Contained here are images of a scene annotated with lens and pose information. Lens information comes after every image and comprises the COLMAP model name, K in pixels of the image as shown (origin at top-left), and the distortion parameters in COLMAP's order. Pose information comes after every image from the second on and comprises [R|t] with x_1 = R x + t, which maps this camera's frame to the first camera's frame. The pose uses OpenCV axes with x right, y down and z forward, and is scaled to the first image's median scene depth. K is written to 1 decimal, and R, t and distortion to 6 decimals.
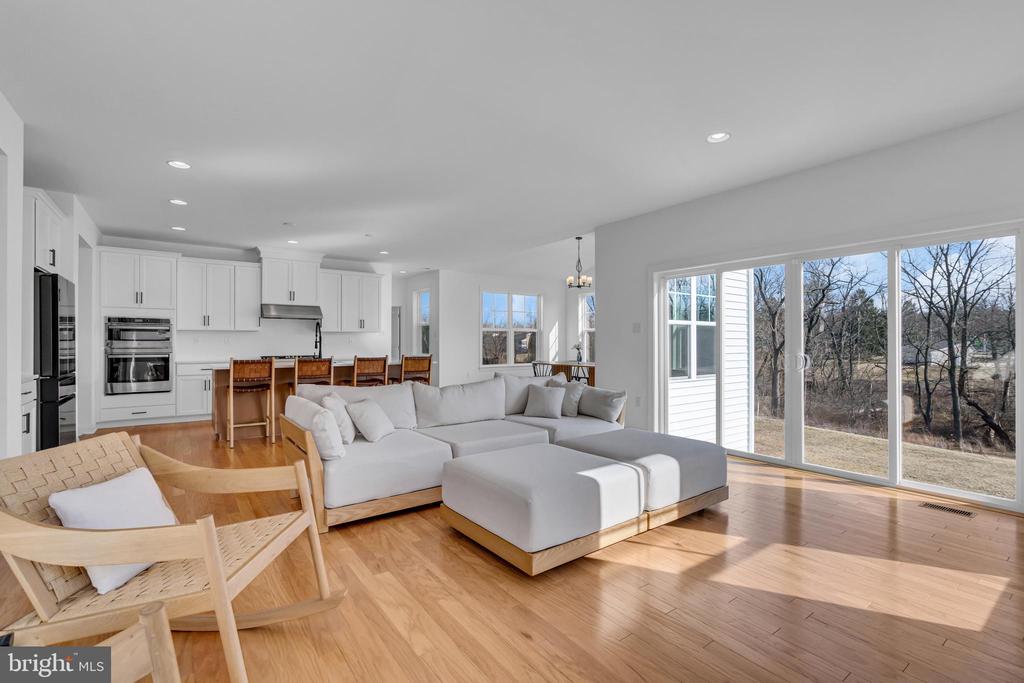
lens RADIAL K [[464.1, 0, 511.4], [0, 464.1, 340.1], [0, 0, 1]] dist [-0.011177, -0.000119]
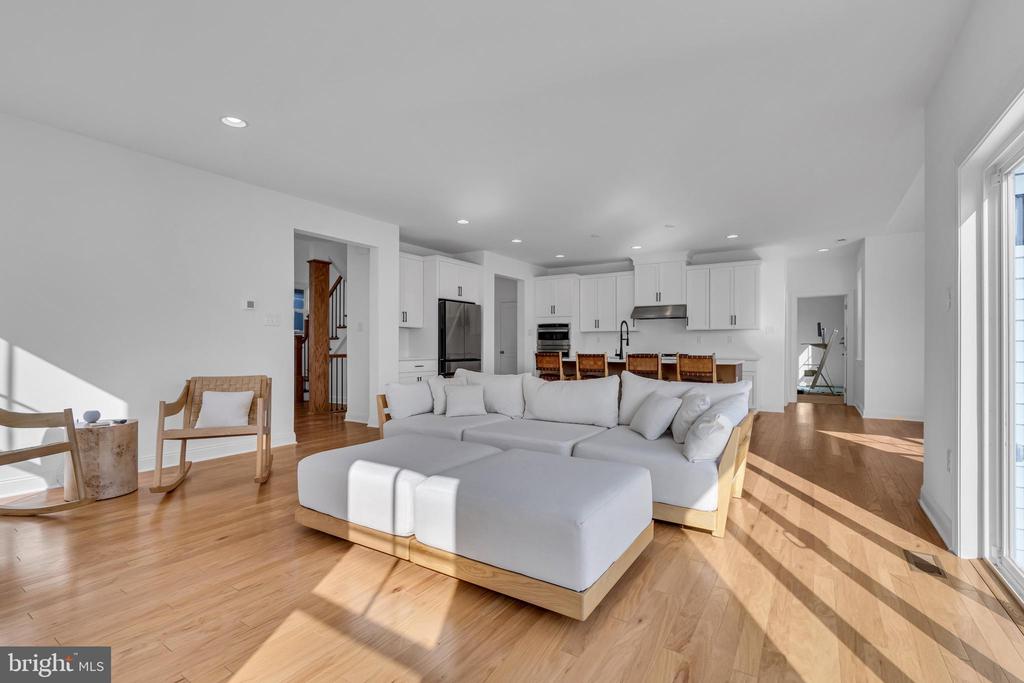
lens RADIAL K [[464.1, 0, 514.5], [0, 464.1, 343.8], [0, 0, 1]] dist [-0.011177, -0.000119]
pose [[0.375651, -0.001536, -0.926760, 0.440182], [0.008166, 0.999965, 0.001653, 0.008915], [0.926725, -0.008189, 0.375650, 0.336295]]
